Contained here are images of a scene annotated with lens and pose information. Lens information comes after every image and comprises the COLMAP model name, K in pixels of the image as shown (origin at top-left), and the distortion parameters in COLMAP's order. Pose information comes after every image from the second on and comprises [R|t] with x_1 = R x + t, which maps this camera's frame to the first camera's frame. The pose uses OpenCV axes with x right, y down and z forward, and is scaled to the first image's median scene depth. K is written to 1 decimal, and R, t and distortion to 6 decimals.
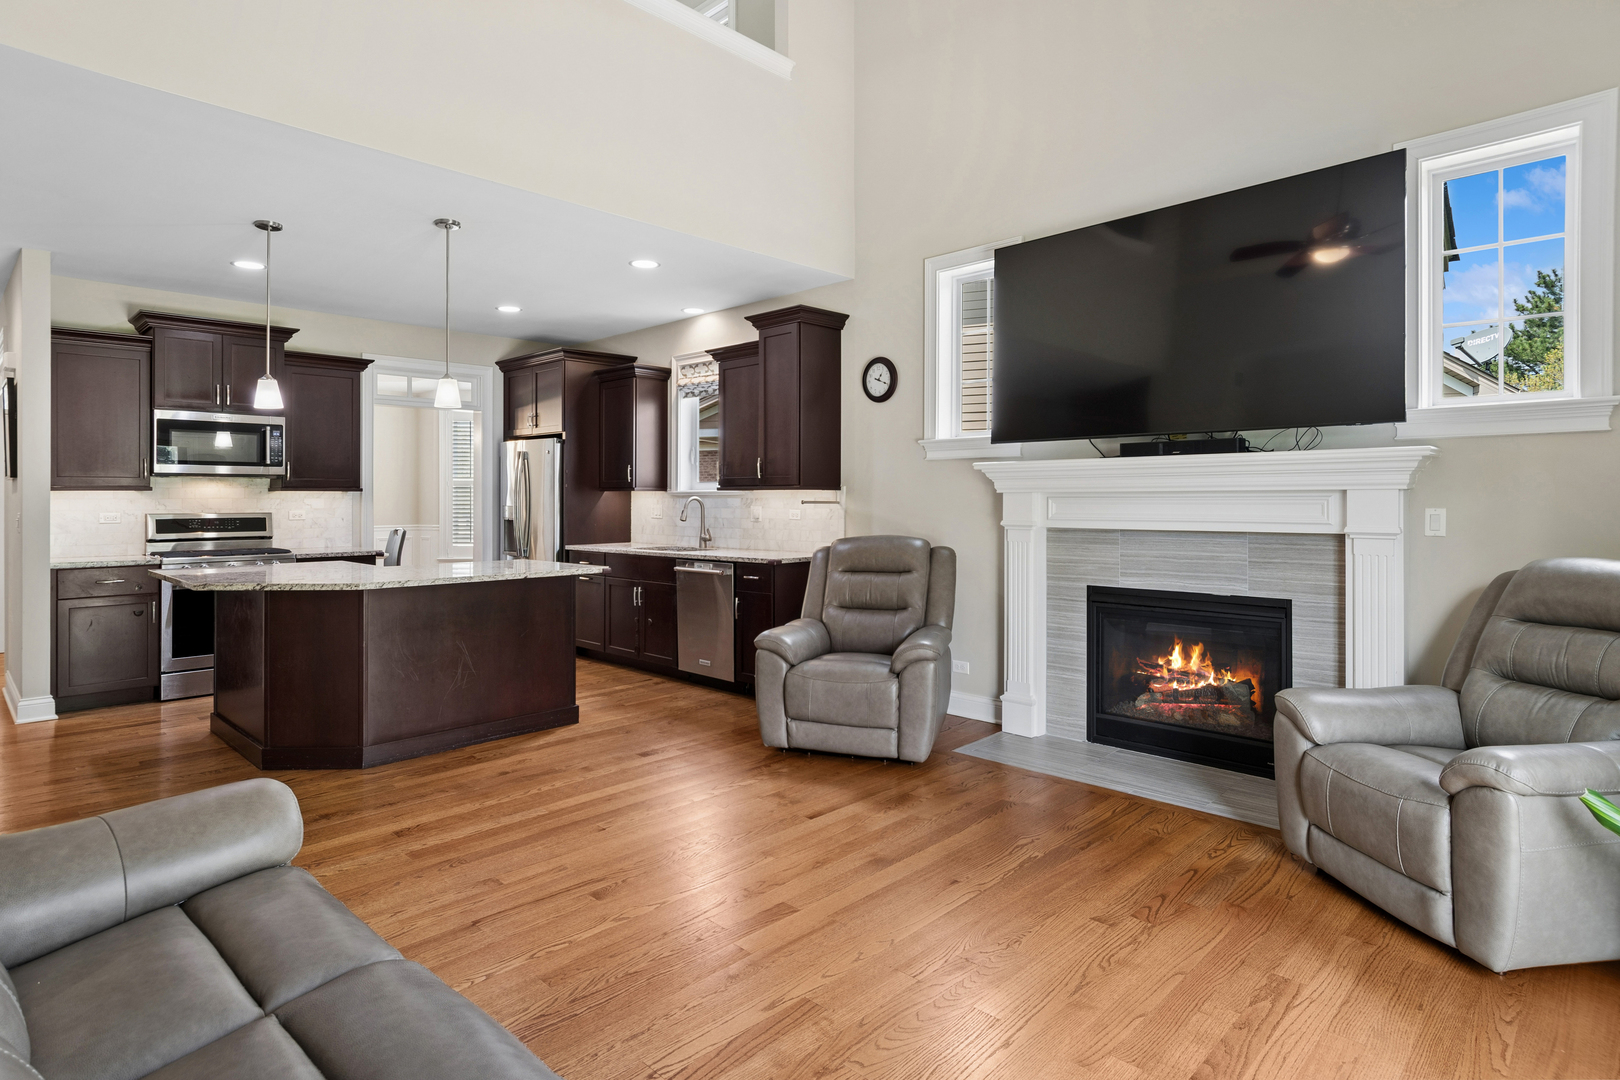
lens RADIAL K [[860.2, 0, 796.4], [0, 860.2, 500.2], [0, 0, 1]] dist [0.015256, -0.008712]
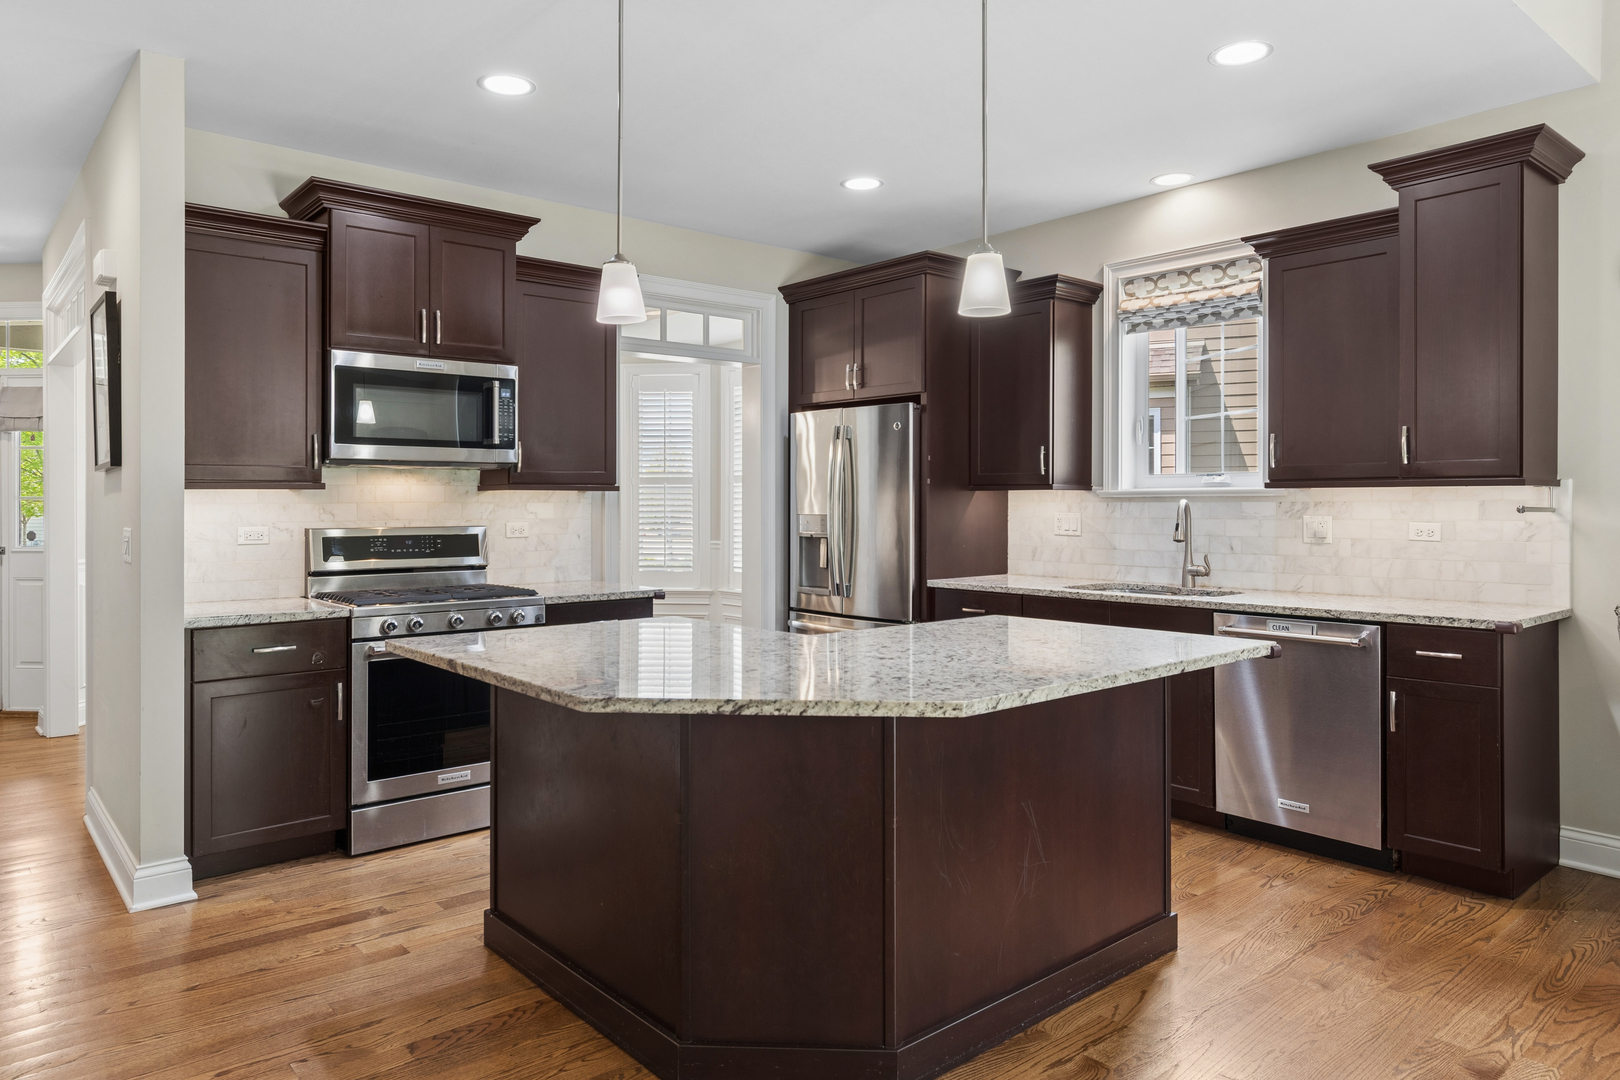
lens RADIAL K [[1039.3, 0, 799.1], [0, 1039.3, 507.0], [0, 0, 1]] dist [0.000821, 0.001180]
pose [[0.996006, -0.000192, -0.089289, -0.366561], [0.000268, 1.000000, 0.000842, 0.000559], [0.089289, -0.000863, 0.996005, 0.331745]]
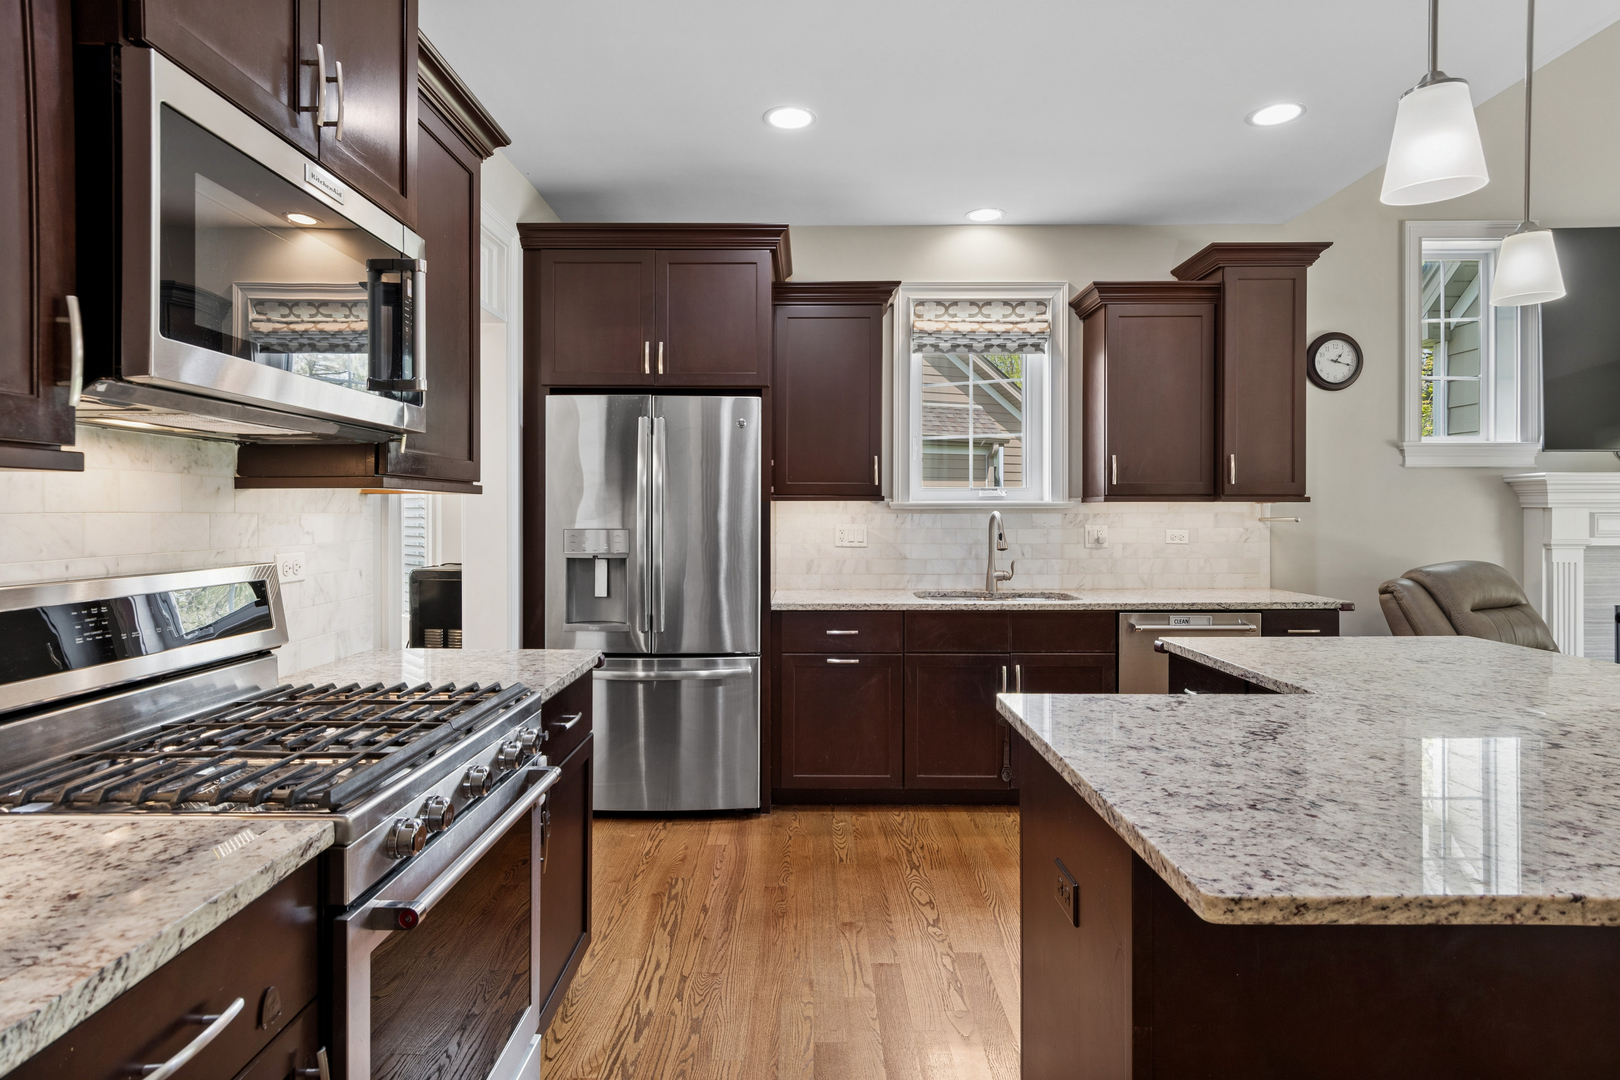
lens RADIAL K [[860.2, 0, 804.2], [0, 860.2, 513.0], [0, 0, 1]] dist [0.015256, -0.008712]
pose [[0.715770, 0.001083, 0.698335, -0.776796], [0.001764, 0.999993, -0.003359, -0.000941], [-0.698334, 0.003636, 0.715763, 0.764595]]
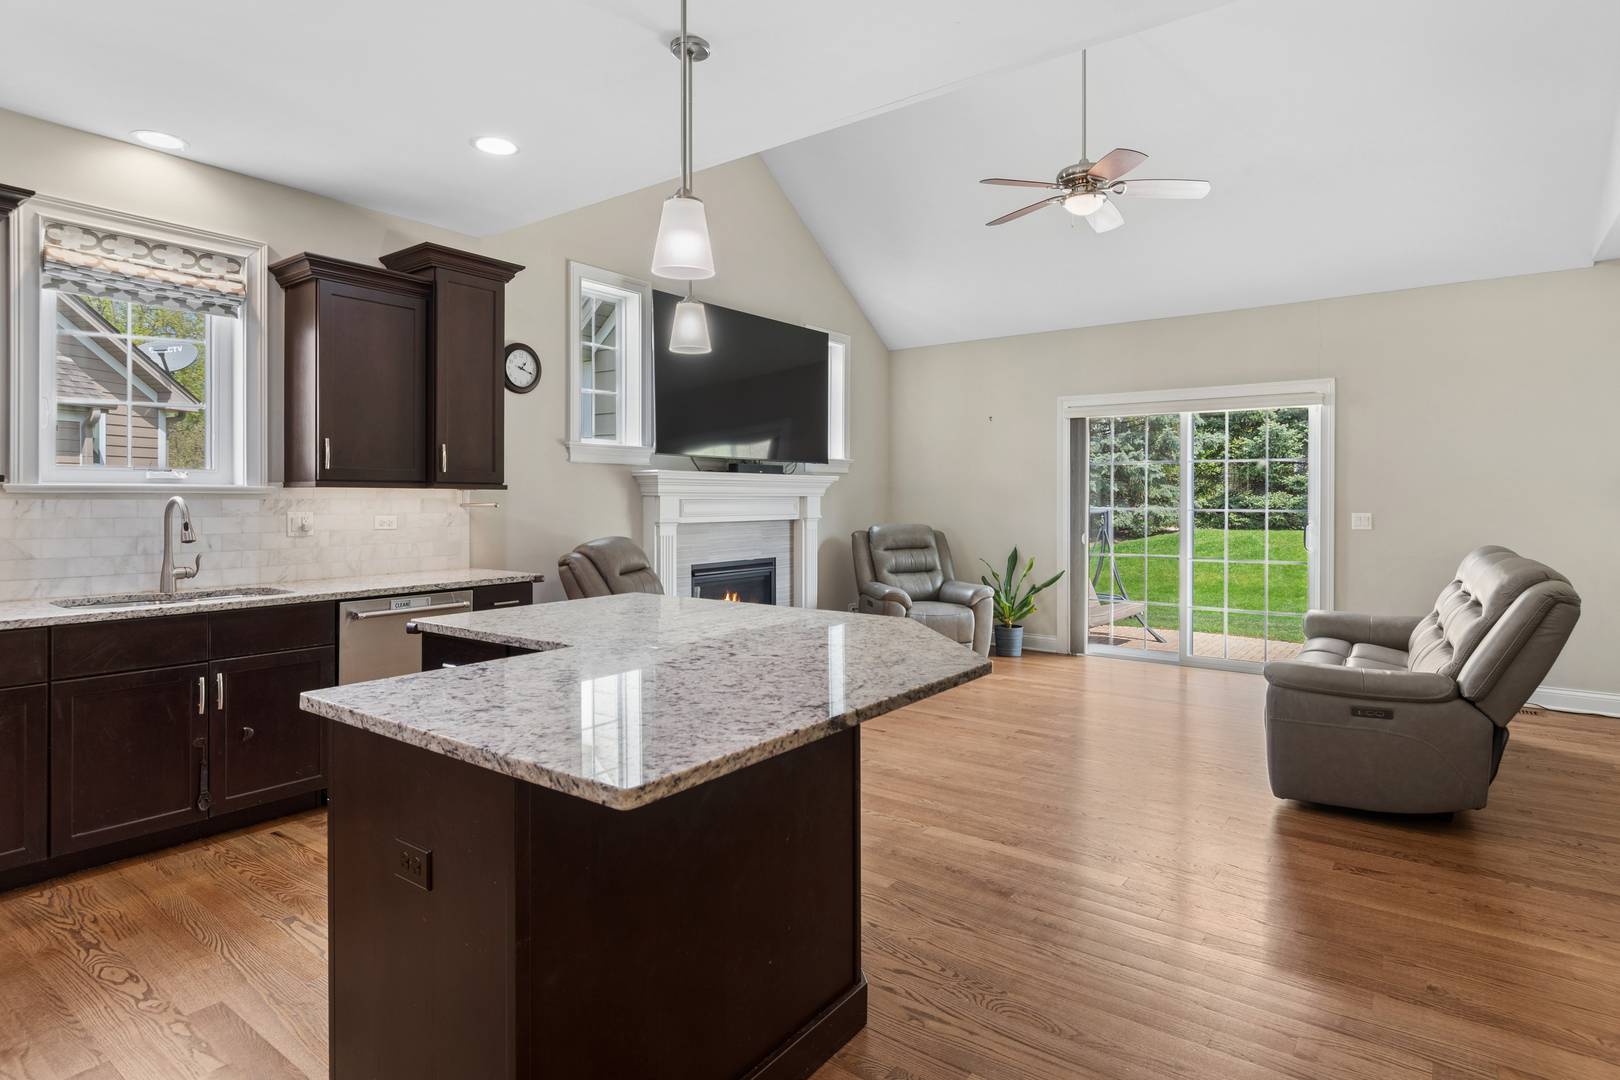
lens RADIAL K [[860.2, 0, 810.7], [0, 860.2, 495.2], [0, 0, 1]] dist [0.015256, -0.008712]
pose [[-0.134460, 0.006394, 0.990898, -0.823483], [0.001178, 0.999980, -0.006293, -0.000963], [-0.990918, 0.000321, -0.134465, 0.808610]]
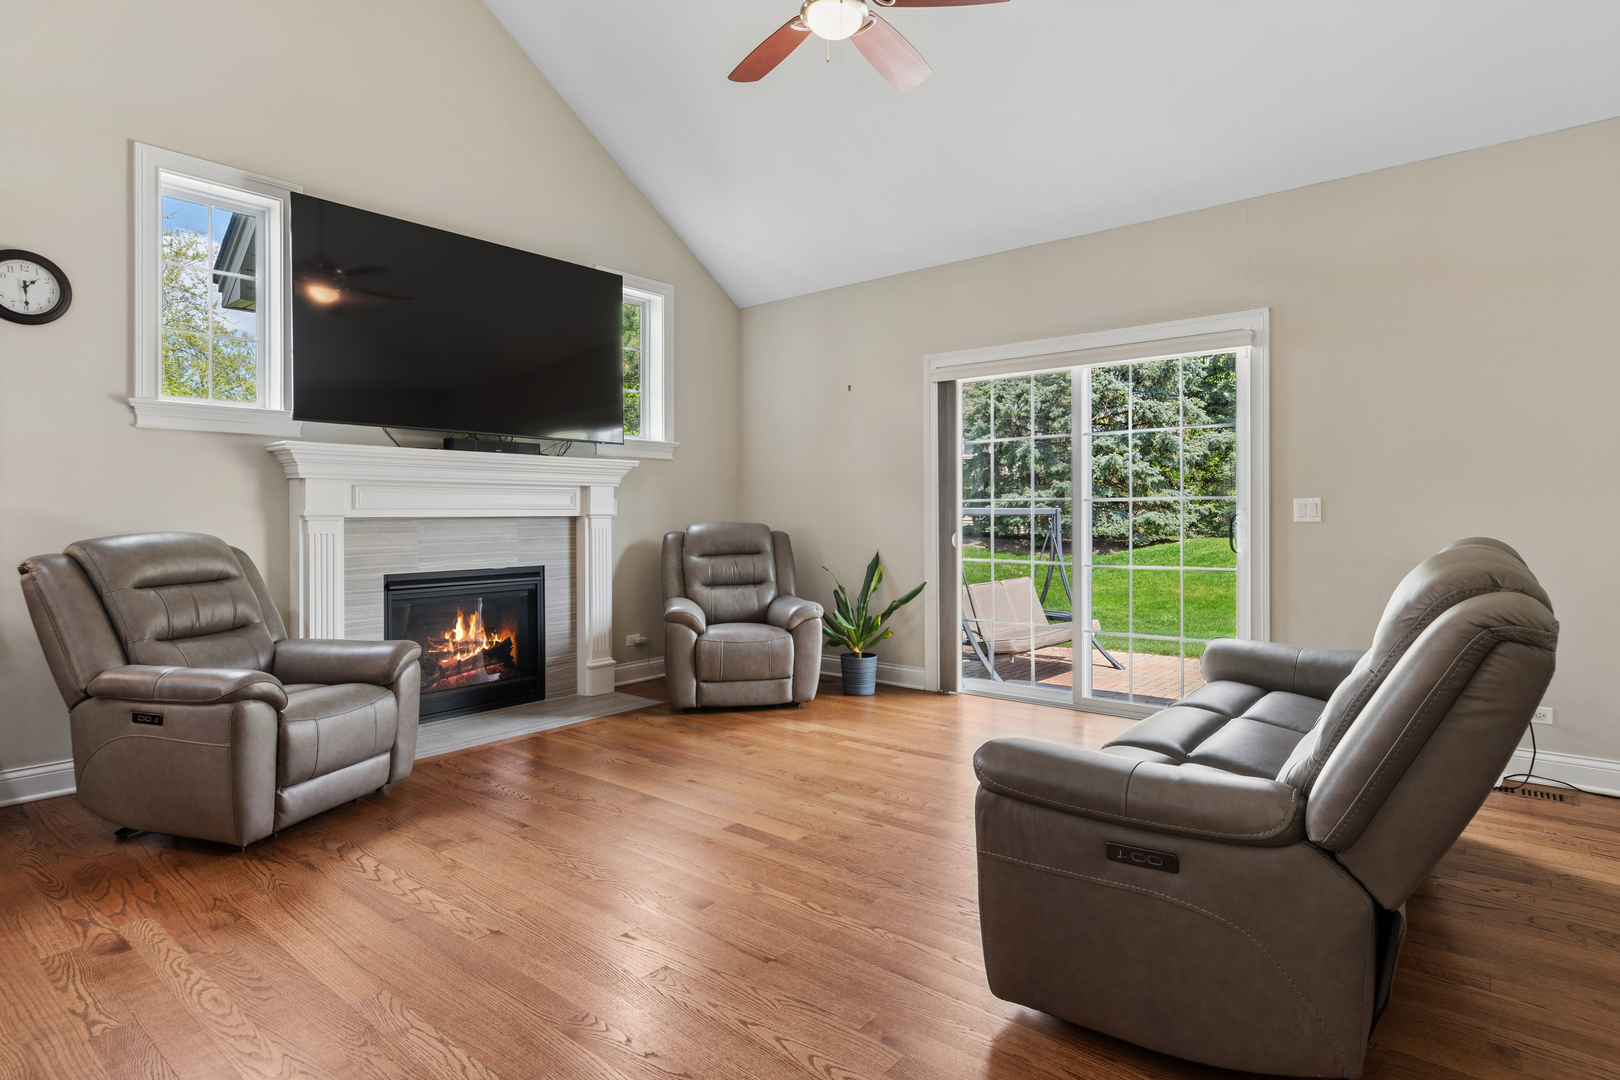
lens RADIAL K [[860.2, 0, 816.7], [0, 860.2, 523.0], [0, 0, 1]] dist [0.015256, -0.008712]
pose [[-0.093169, -0.005143, 0.995637, -0.566903], [0.007472, 0.999955, 0.005864, 0.029872], [-0.995622, 0.007986, -0.093127, 0.484906]]
